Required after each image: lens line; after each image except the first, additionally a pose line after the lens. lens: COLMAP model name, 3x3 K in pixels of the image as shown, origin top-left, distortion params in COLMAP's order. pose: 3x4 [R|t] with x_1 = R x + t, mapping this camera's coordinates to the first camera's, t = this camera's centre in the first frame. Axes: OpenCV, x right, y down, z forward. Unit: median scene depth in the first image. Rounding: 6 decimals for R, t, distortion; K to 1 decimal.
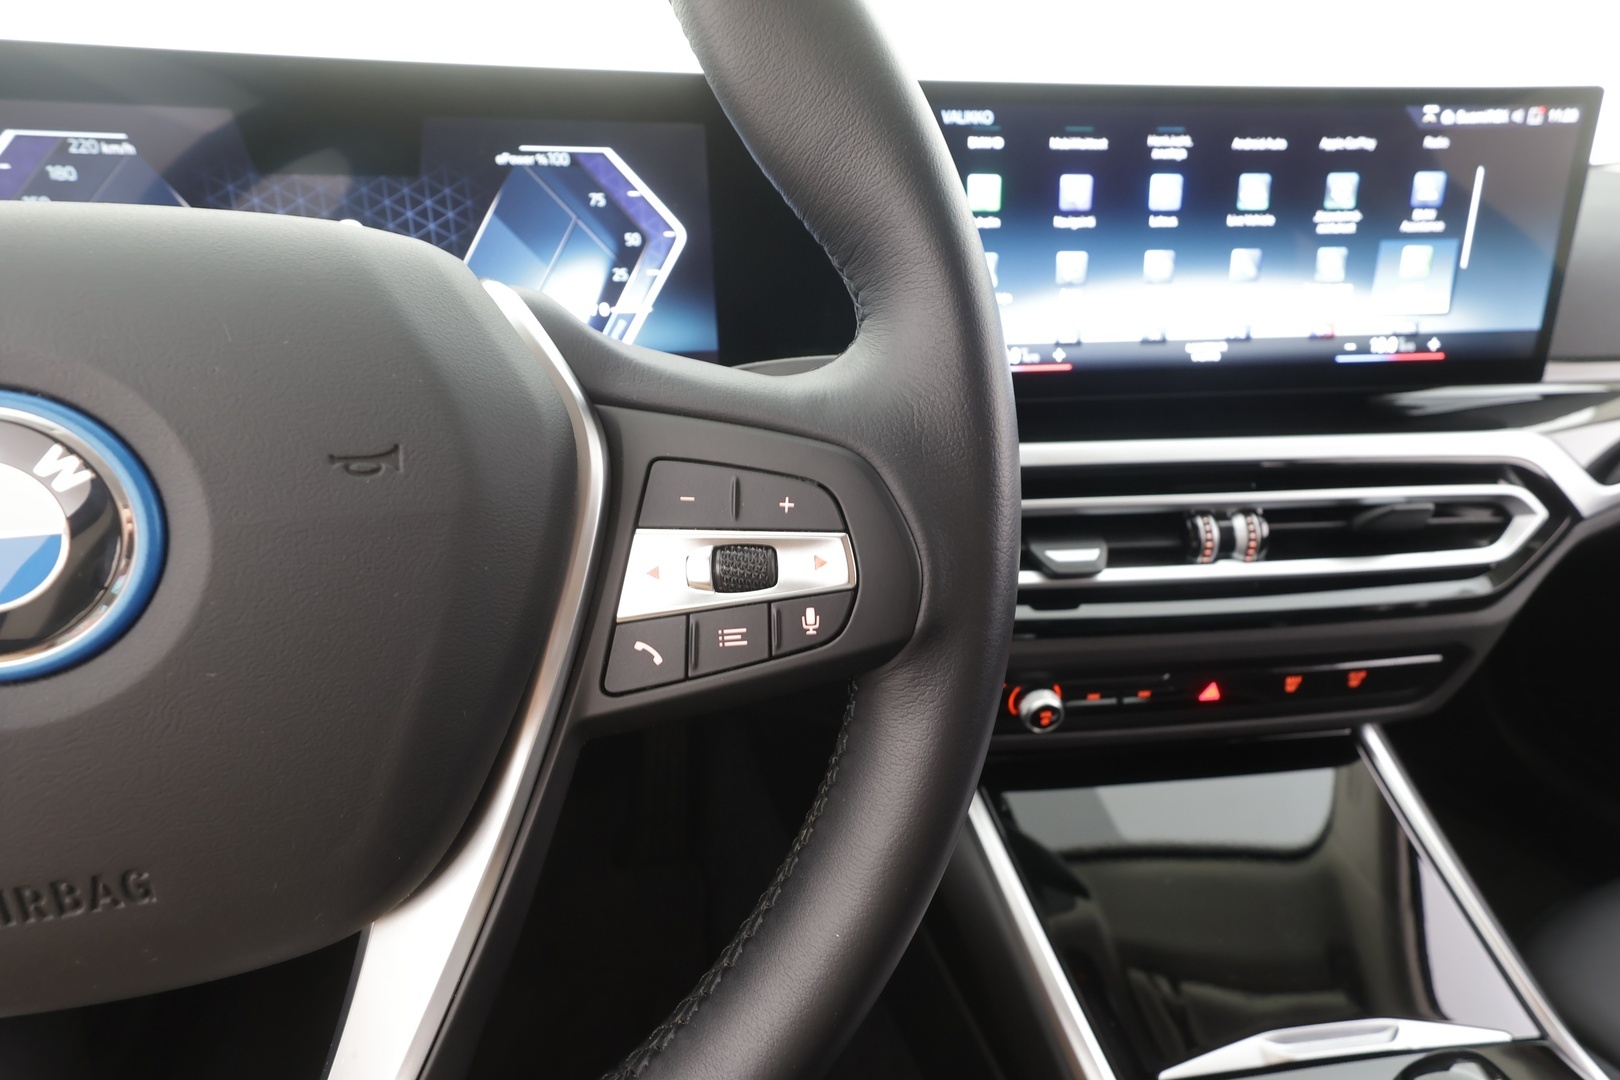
lens RADIAL K [[768.2, 0, 812.1], [0, 768.2, 536.5], [0, 0, 1]] dist [-0.007134, -0.001606]
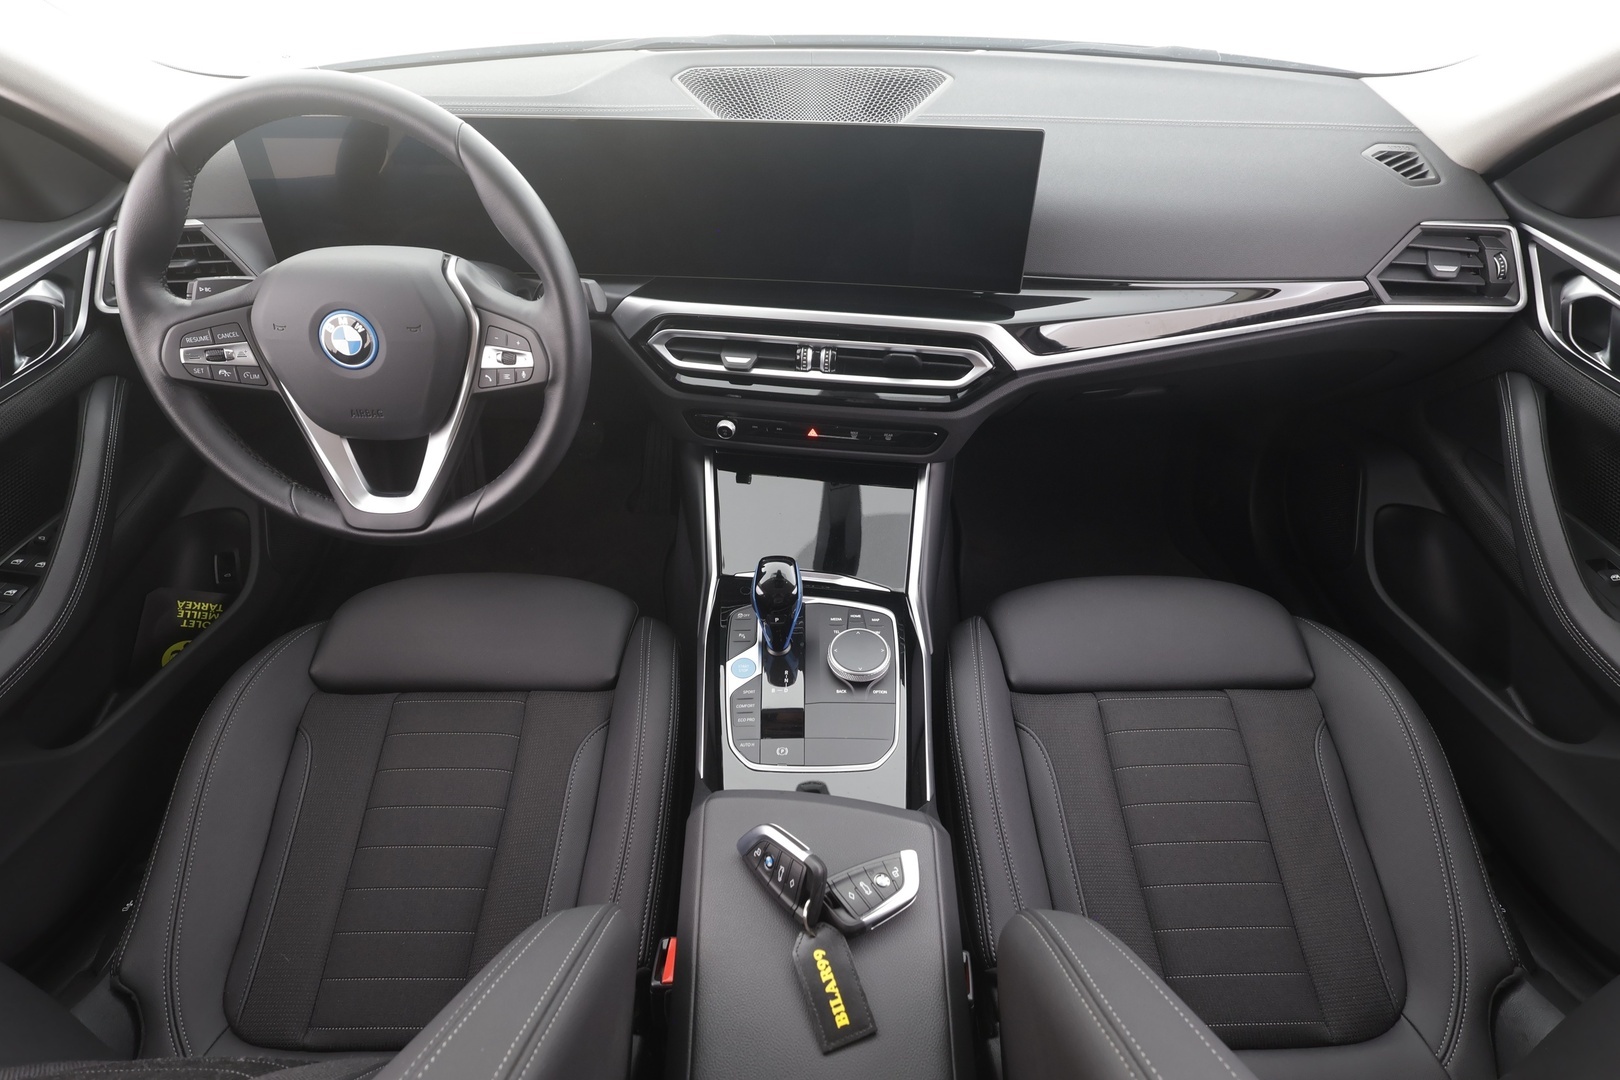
lens RADIAL K [[845.1, 0, 819.6], [0, 845.1, 569.6], [0, 0, 1]] dist [0.001800, 0.004111]
pose [[0.966901, 0.165945, -0.193816, 1.260572], [-0.091041, 0.933993, 0.345499, -0.301646], [0.238356, -0.316418, 0.918186, -1.491295]]
